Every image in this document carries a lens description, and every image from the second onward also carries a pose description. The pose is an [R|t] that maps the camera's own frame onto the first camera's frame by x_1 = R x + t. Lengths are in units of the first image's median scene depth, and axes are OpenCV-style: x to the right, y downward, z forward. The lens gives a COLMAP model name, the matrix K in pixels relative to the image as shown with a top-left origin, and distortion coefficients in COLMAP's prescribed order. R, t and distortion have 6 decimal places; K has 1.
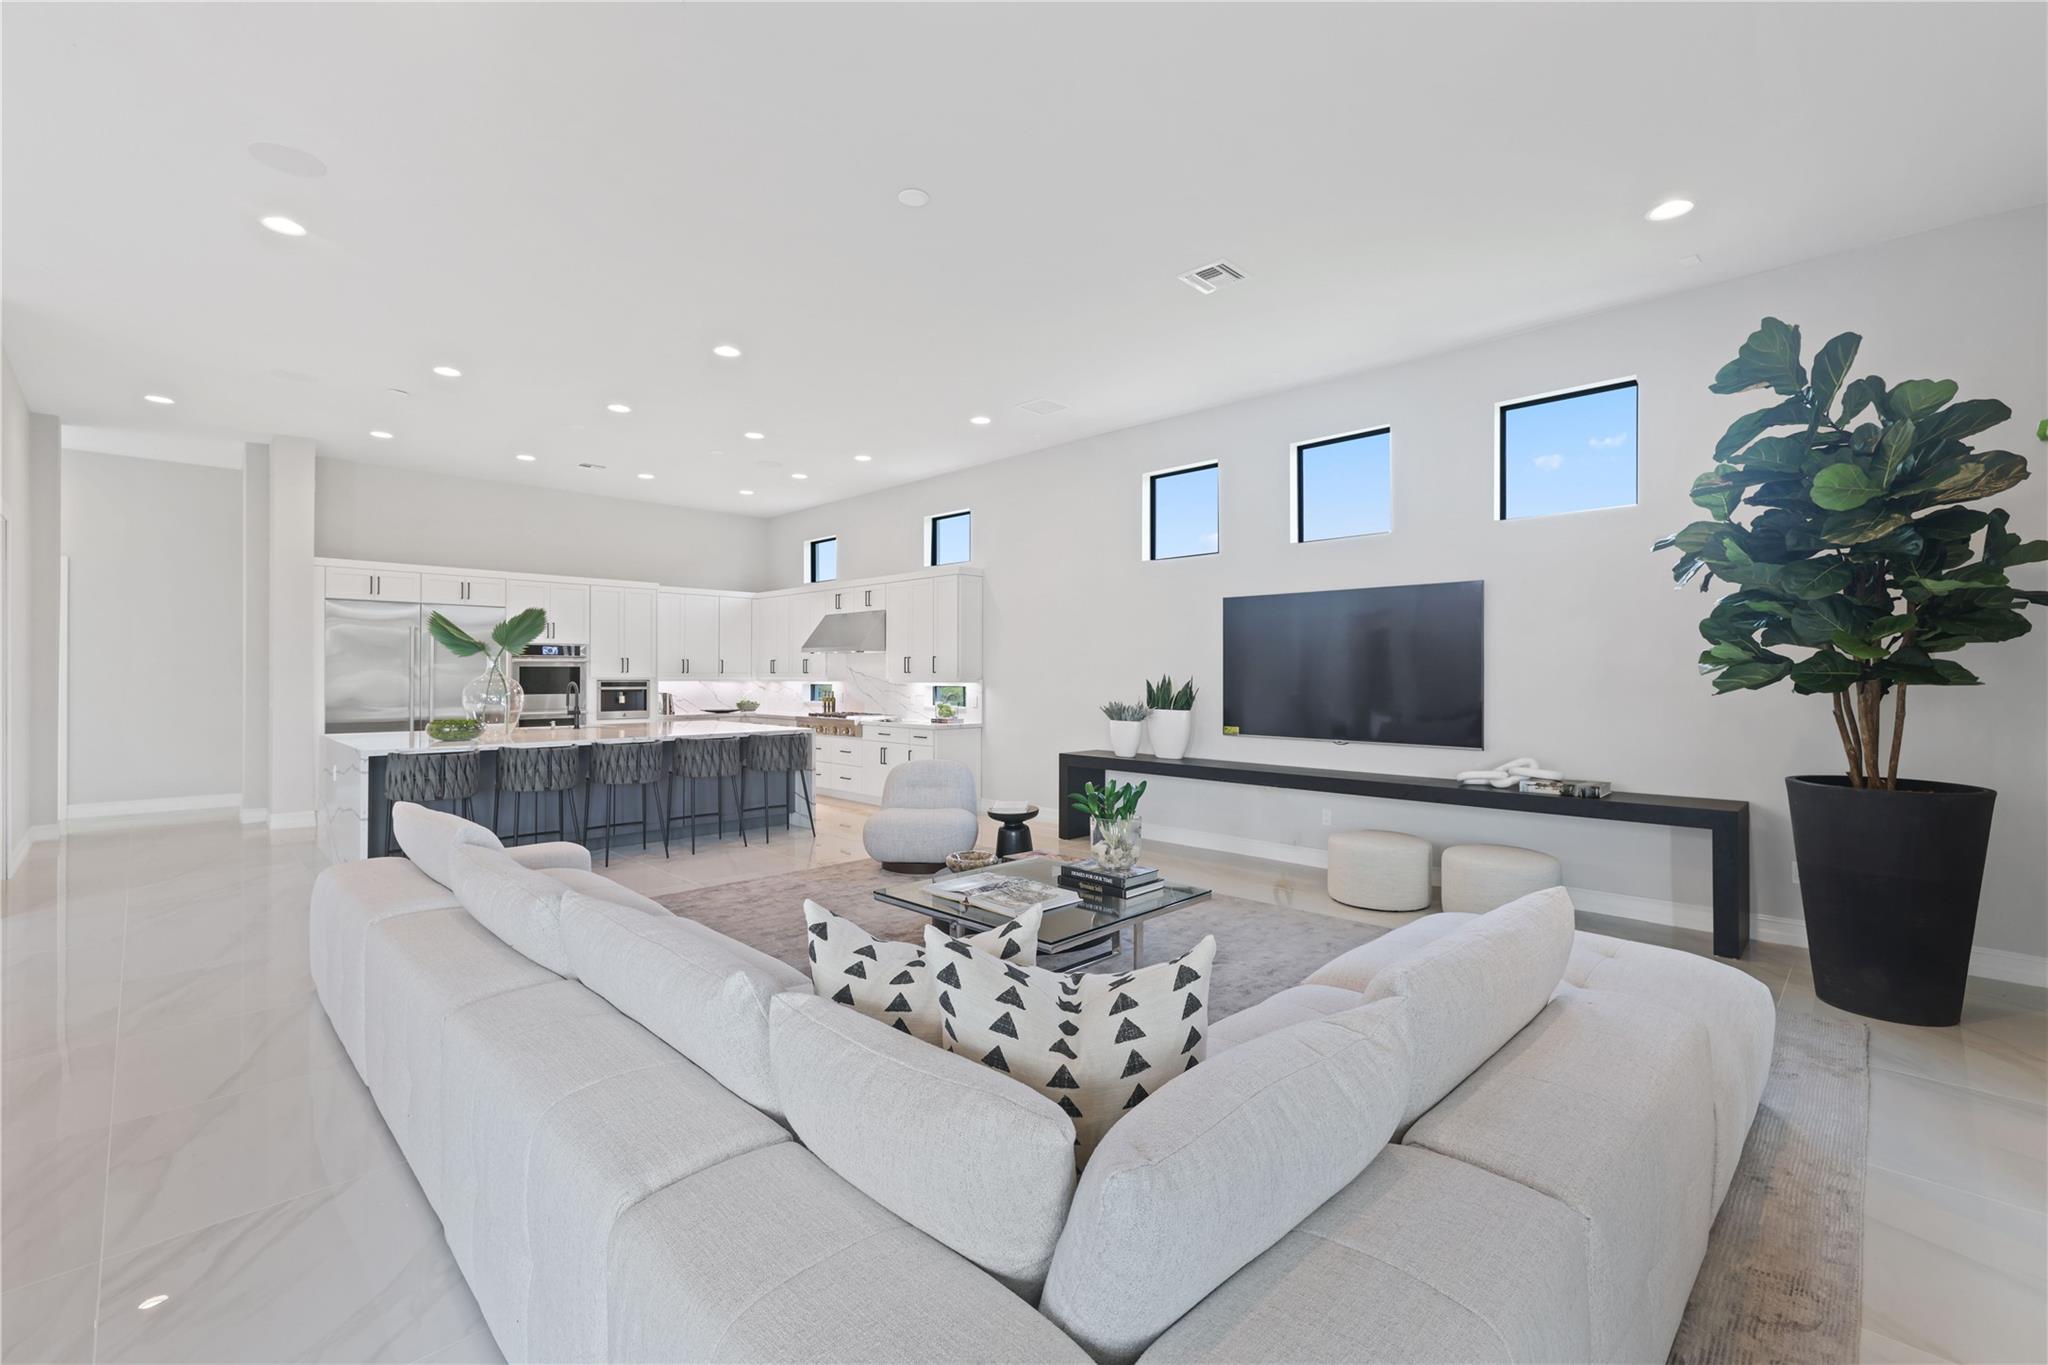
lens RADIAL K [[877.4, 0, 1027.8], [0, 877.4, 669.9], [0, 0, 1]] dist [-0.001608, 0.000002]
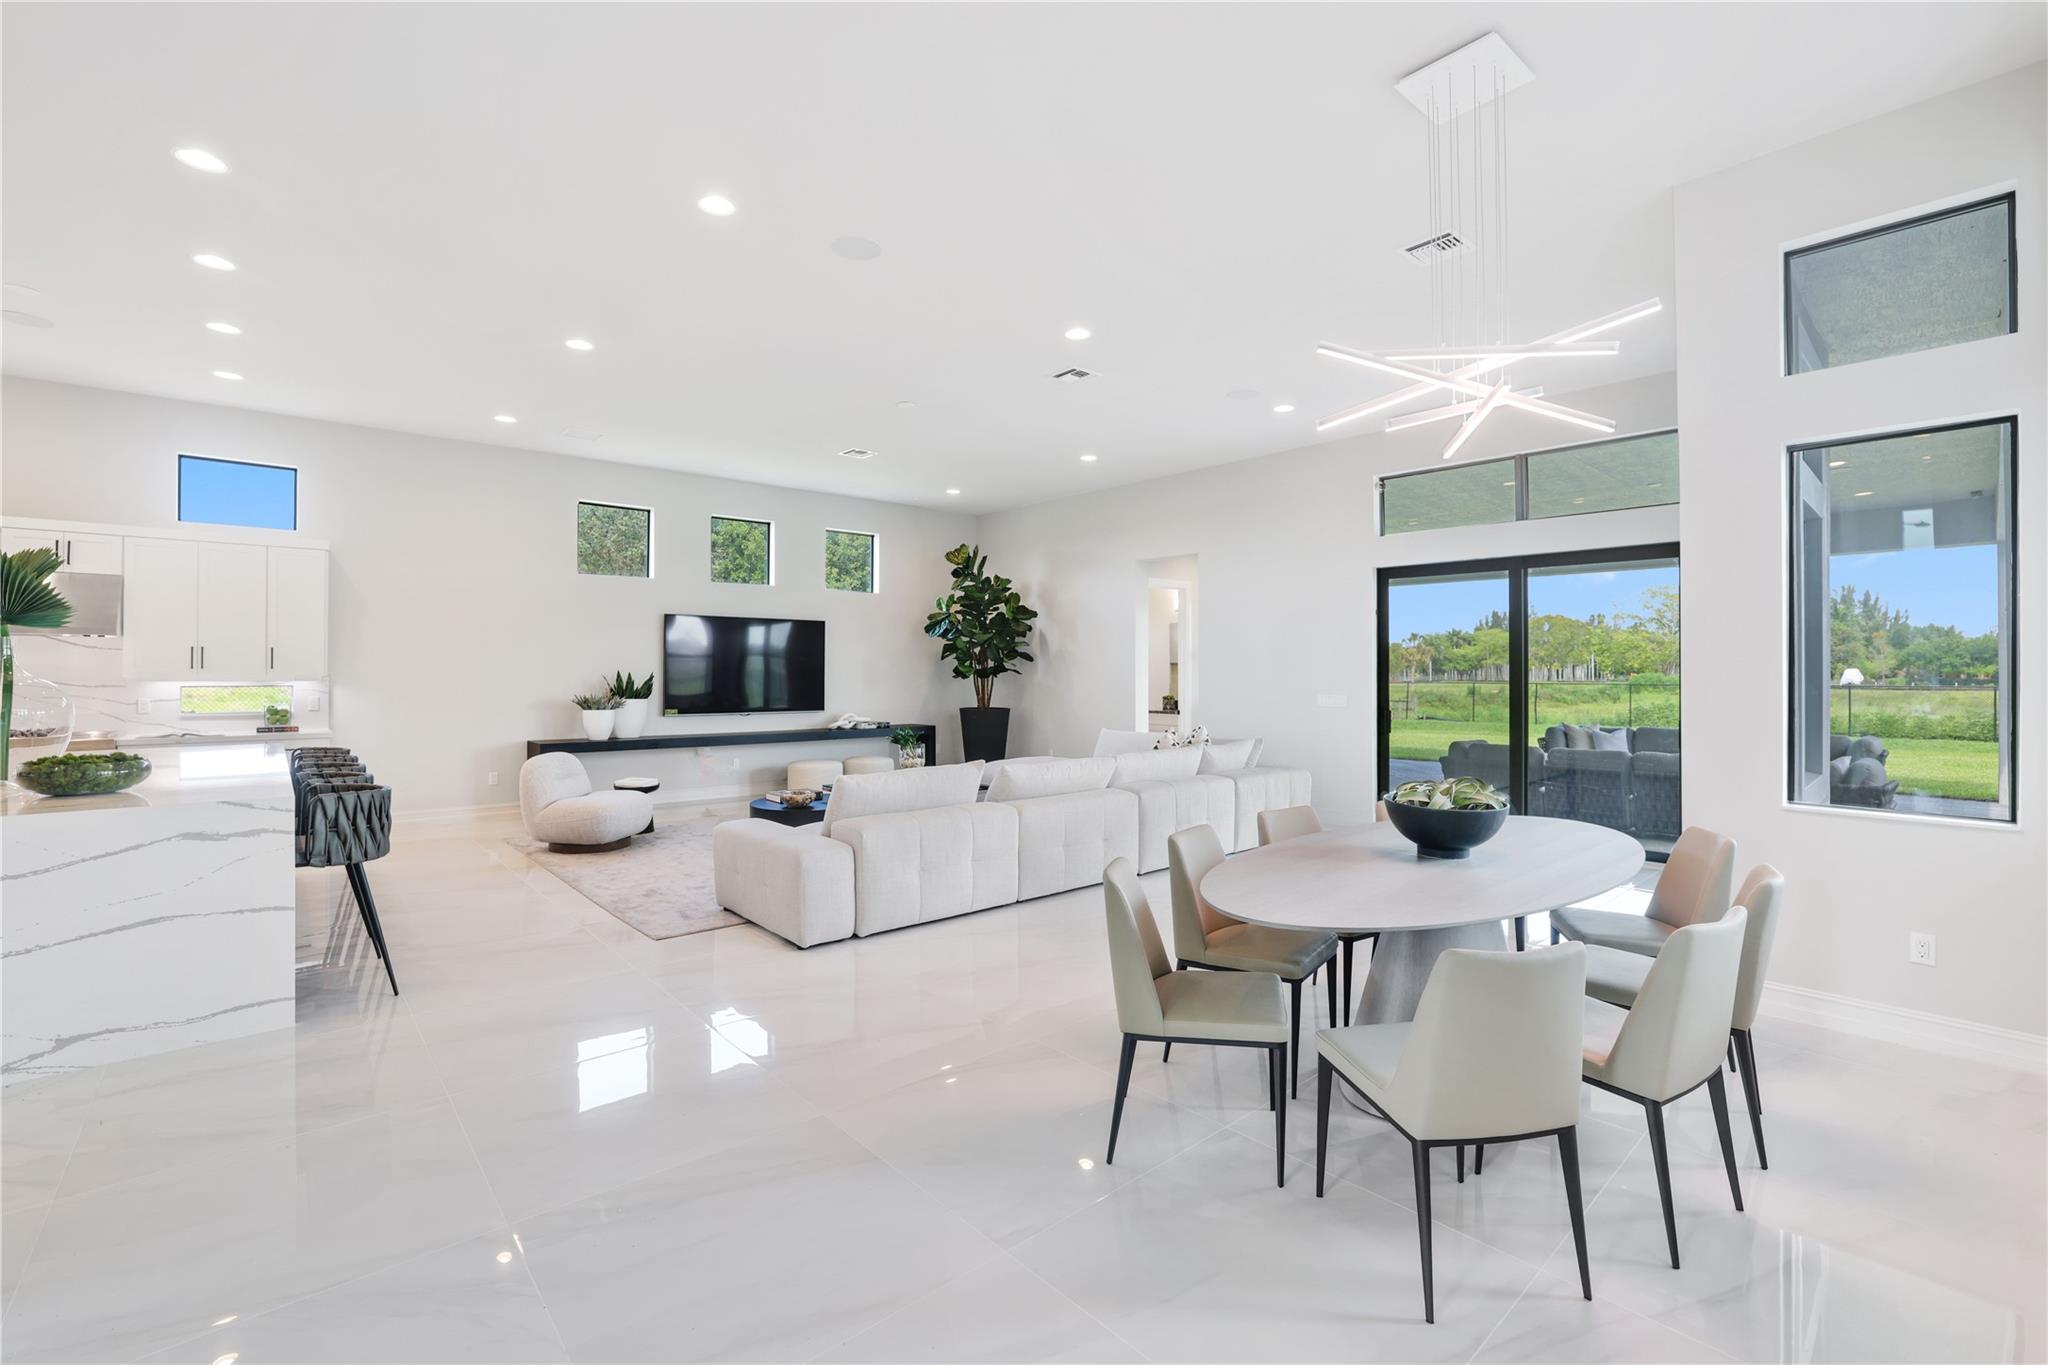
lens RADIAL K [[877.4, 0, 1027.8], [0, 877.4, 669.9], [0, 0, 1]] dist [-0.001608, 0.000002]
pose [[0.066819, 0.002099, 0.997763, -0.987132], [-0.009156, 0.999957, -0.001490, -0.000673], [-0.997723, -0.009036, 0.066835, 0.317834]]
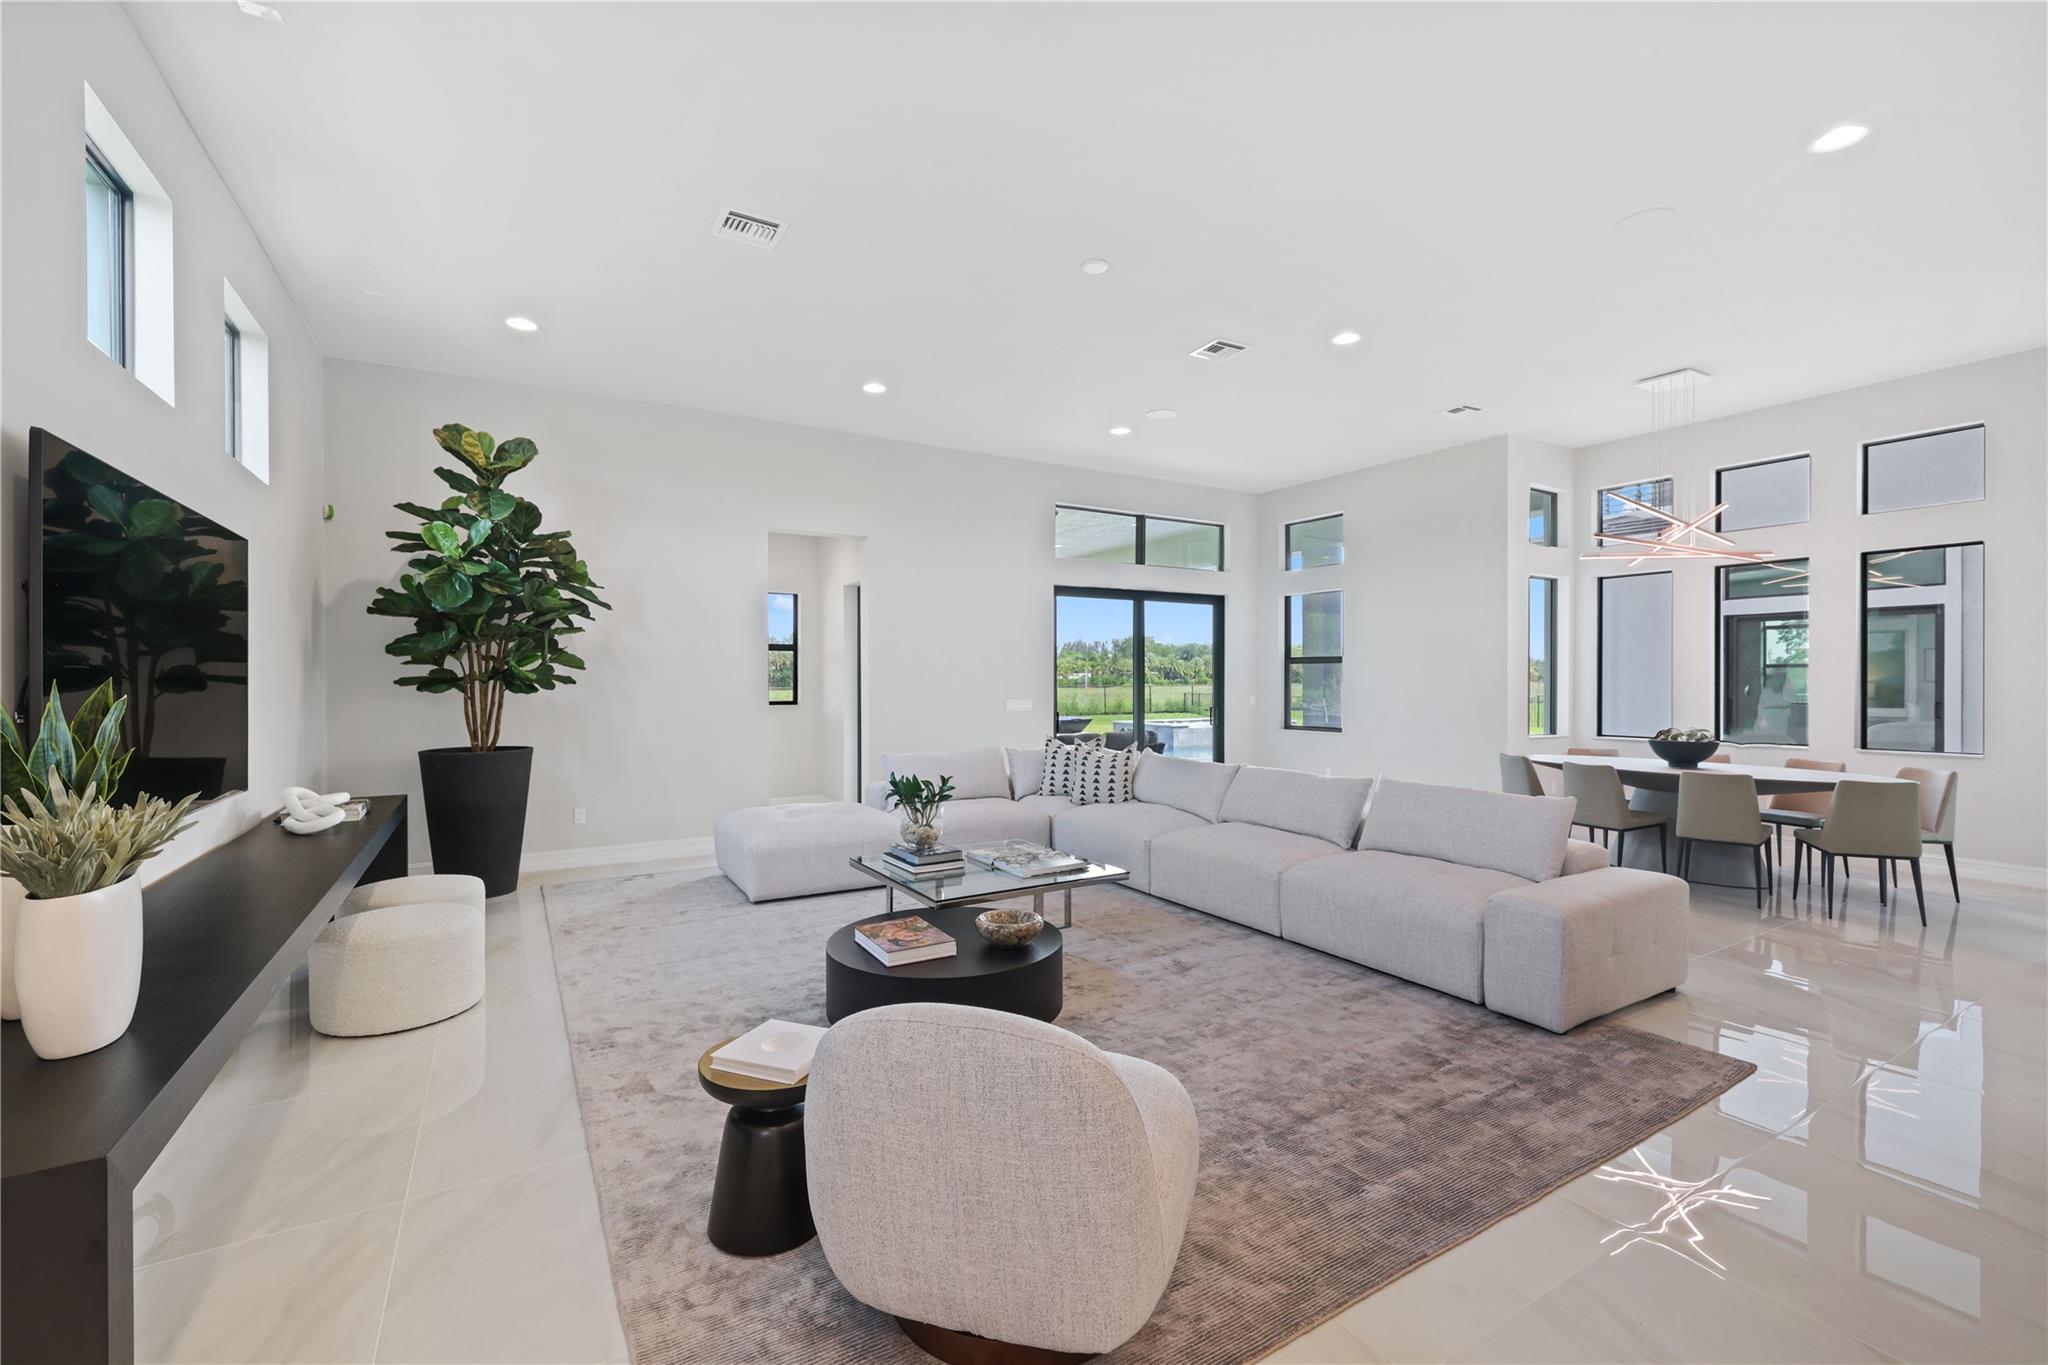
lens RADIAL K [[865.5, 0, 1037.4], [0, 865.5, 682.2], [0, 0, 1]] dist [-0.000713, 0.000153]
pose [[-0.970925, 0.000471, 0.239383, -0.174455], [-0.000317, 0.999995, -0.003251, 0.006175], [-0.239383, -0.003232, -0.970920, 1.084551]]
